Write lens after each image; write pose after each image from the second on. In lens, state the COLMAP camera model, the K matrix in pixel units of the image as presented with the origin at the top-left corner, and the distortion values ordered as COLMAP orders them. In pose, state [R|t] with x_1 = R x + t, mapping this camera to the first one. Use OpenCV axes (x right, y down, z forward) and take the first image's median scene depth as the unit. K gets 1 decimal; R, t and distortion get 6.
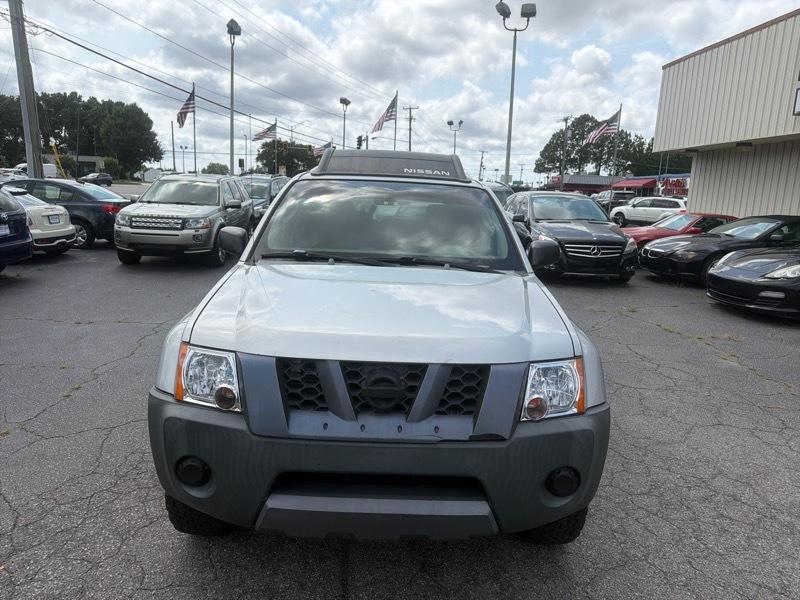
lens RADIAL K [[569.4, 0, 405.7], [0, 569.4, 304.3], [0, 0, 1]] dist [0.014088, -0.024649]
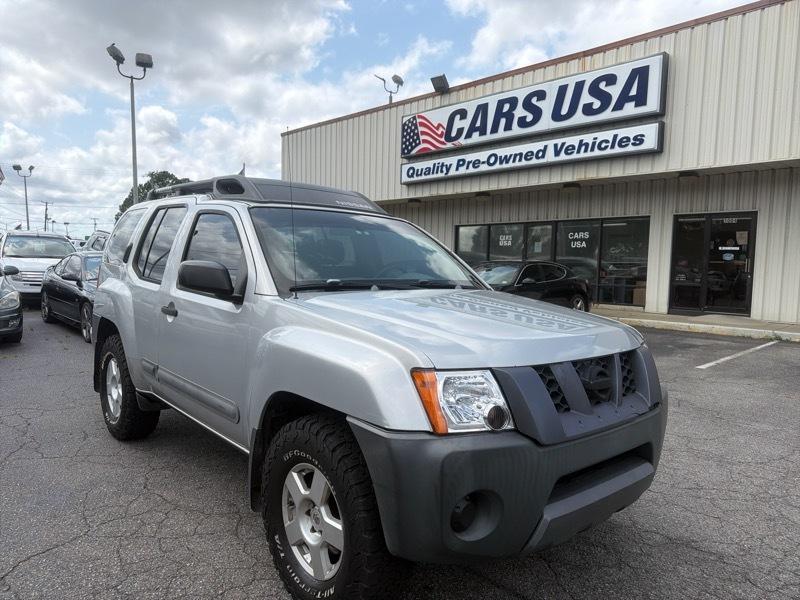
lens RADIAL K [[569.4, 0, 399.0], [0, 569.4, 300.9], [0, 0, 1]] dist [0.014088, -0.024649]
pose [[0.769975, -0.063319, 0.634924, -0.206697], [0.128166, 0.990132, -0.056684, 0.001055], [-0.625069, 0.125021, 0.770492, 0.070945]]
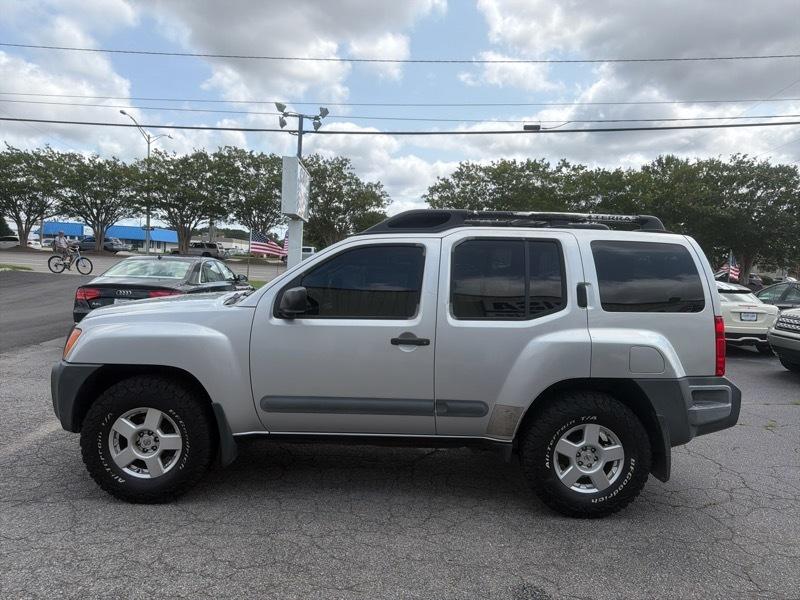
lens RADIAL K [[569.4, 0, 402.5], [0, 569.4, 299.7], [0, 0, 1]] dist [0.014088, -0.024649]
pose [[-0.000877, 0.024089, -0.999709, 0.415111], [-0.242545, 0.969854, 0.023583, -0.054842], [0.970140, 0.242495, 0.004992, 0.404585]]
